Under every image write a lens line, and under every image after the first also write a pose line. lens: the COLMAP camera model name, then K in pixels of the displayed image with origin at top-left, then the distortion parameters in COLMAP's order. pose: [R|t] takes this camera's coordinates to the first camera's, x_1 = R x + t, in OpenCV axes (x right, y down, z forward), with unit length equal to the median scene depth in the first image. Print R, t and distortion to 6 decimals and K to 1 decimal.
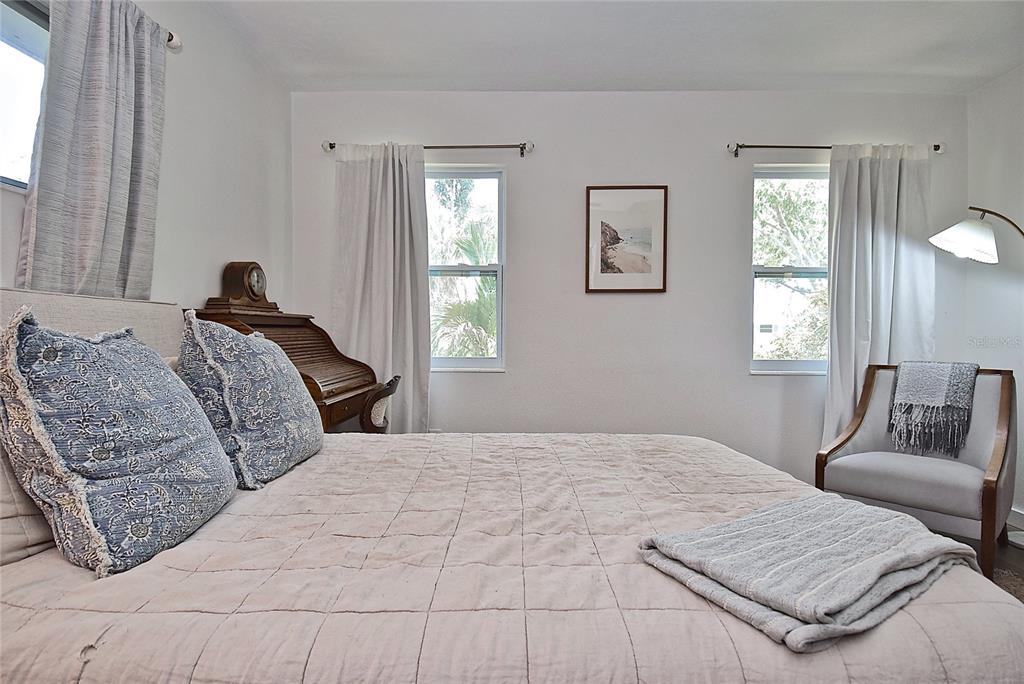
lens RADIAL K [[517.5, 0, 512.0], [0, 517.5, 342.0], [0, 0, 1]] dist [0.017320, -0.034946]
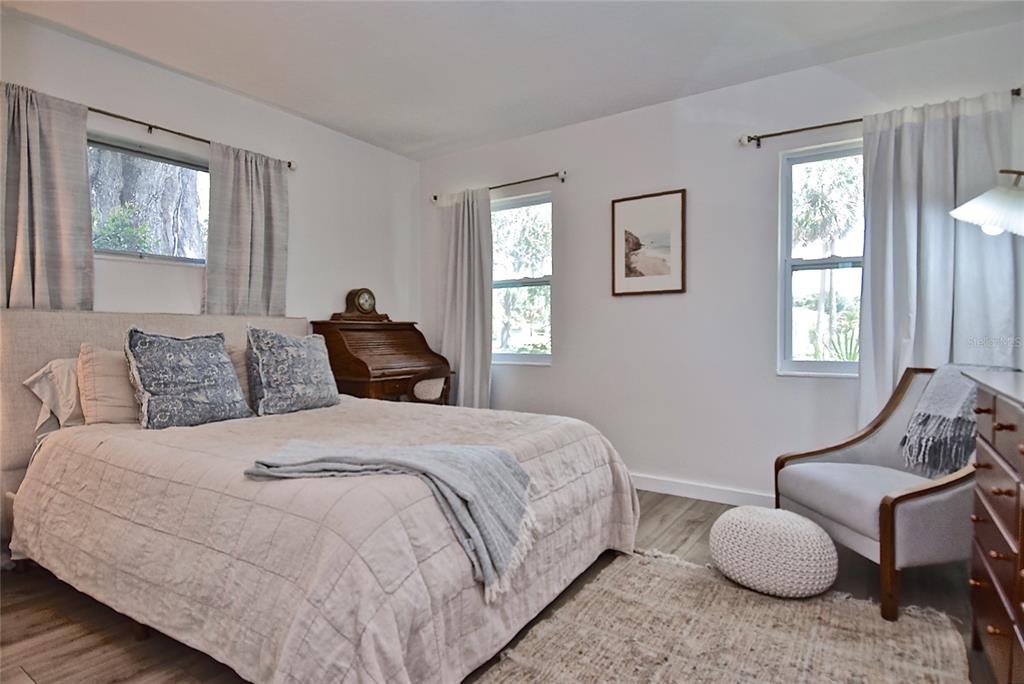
lens RADIAL K [[517.5, 0, 512.0], [0, 517.5, 342.0], [0, 0, 1]] dist [0.017320, -0.034946]
pose [[0.848886, 0.000972, -0.528576, 0.577792], [-0.001433, 0.999999, -0.000463, 0.003974], [0.528575, 0.001150, 0.848886, -0.057816]]
